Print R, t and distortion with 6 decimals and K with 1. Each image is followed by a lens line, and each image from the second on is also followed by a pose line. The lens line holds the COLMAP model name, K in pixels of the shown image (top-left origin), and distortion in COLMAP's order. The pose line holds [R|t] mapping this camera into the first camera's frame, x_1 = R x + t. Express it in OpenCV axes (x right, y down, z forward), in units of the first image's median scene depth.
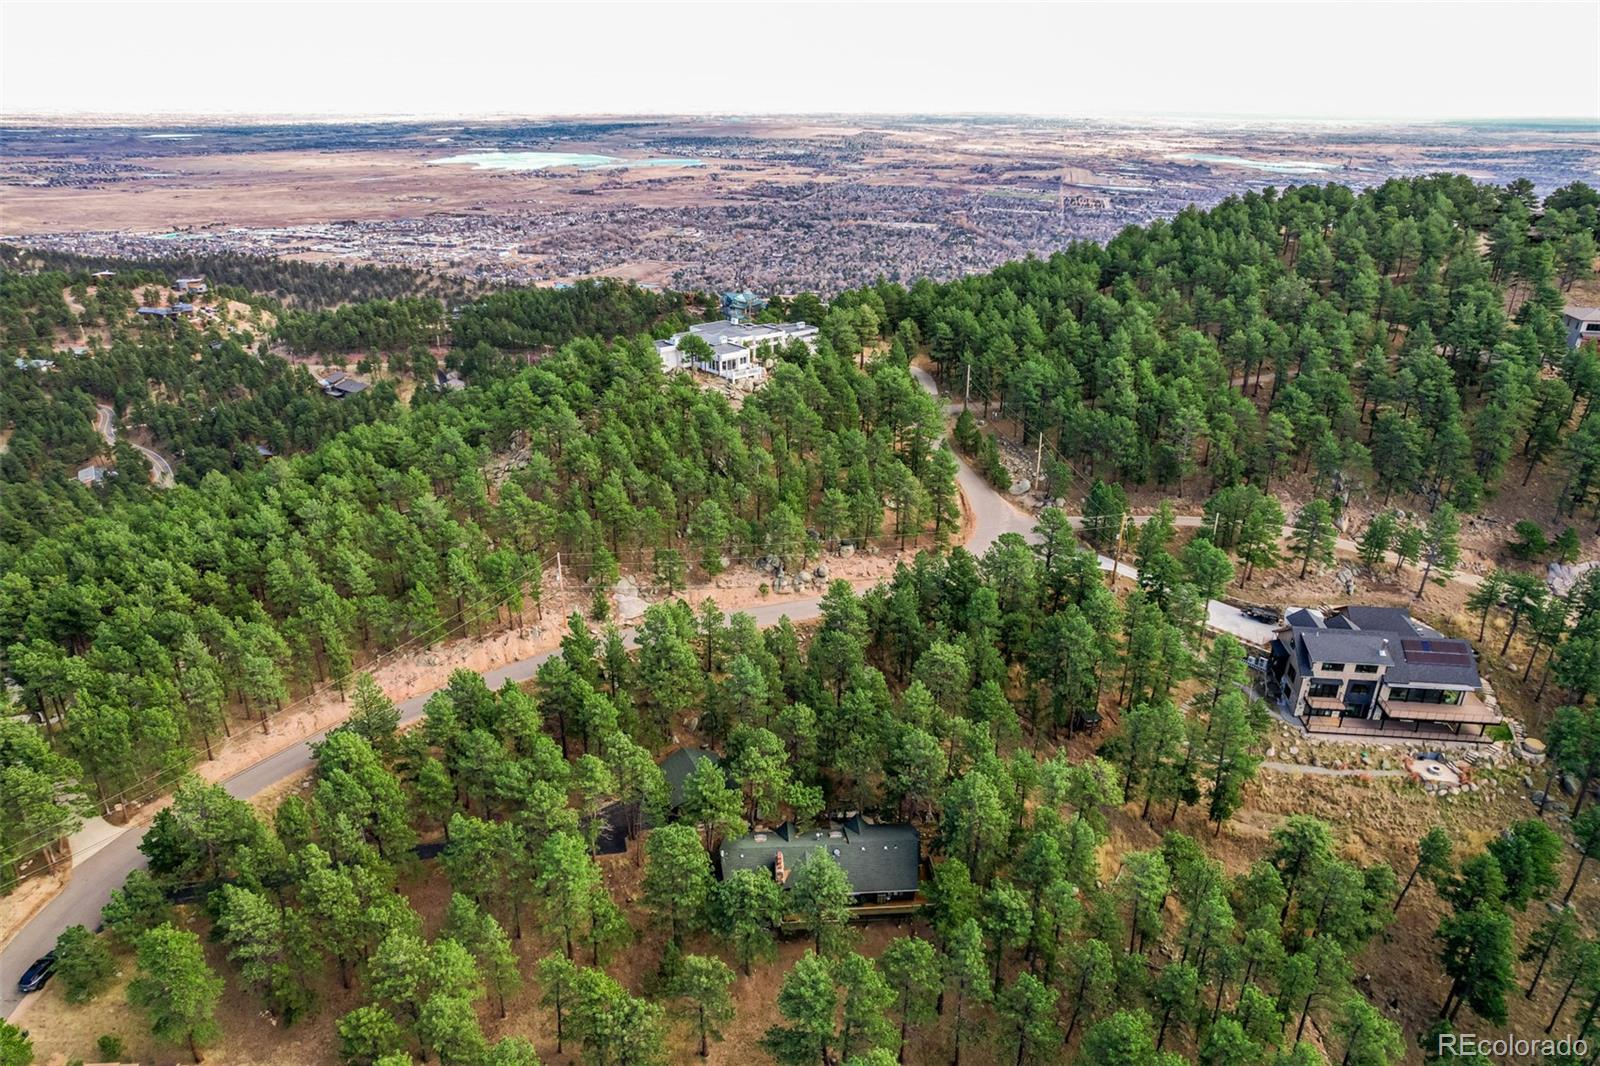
lens RADIAL K [[1055.5, 0, 800.0], [0, 1055.5, 533.0], [0, 0, 1]] dist [-0.086348, 0.079693]
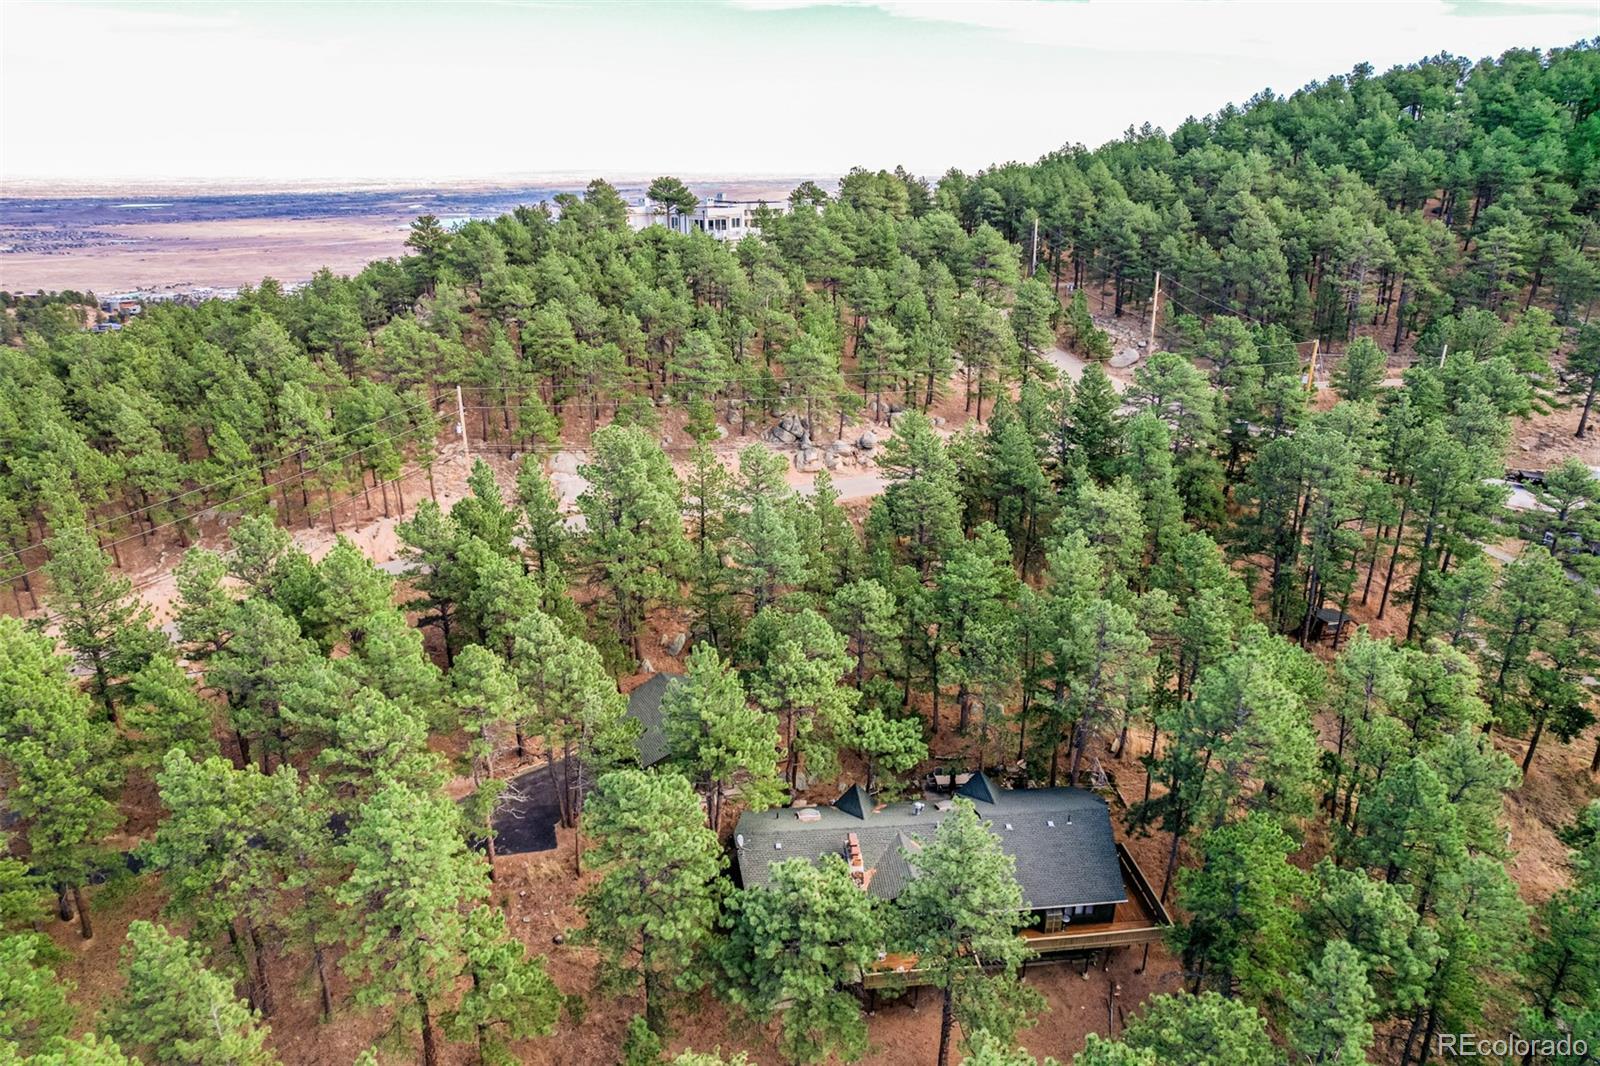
lens RADIAL K [[1055.5, 0, 800.0], [0, 1055.5, 533.0], [0, 0, 1]] dist [-0.086348, 0.079693]
pose [[0.999558, -0.018400, 0.023351, -0.052175], [0.019715, 0.998156, -0.057407, 0.179028], [-0.022252, 0.057842, 0.998078, 0.462156]]
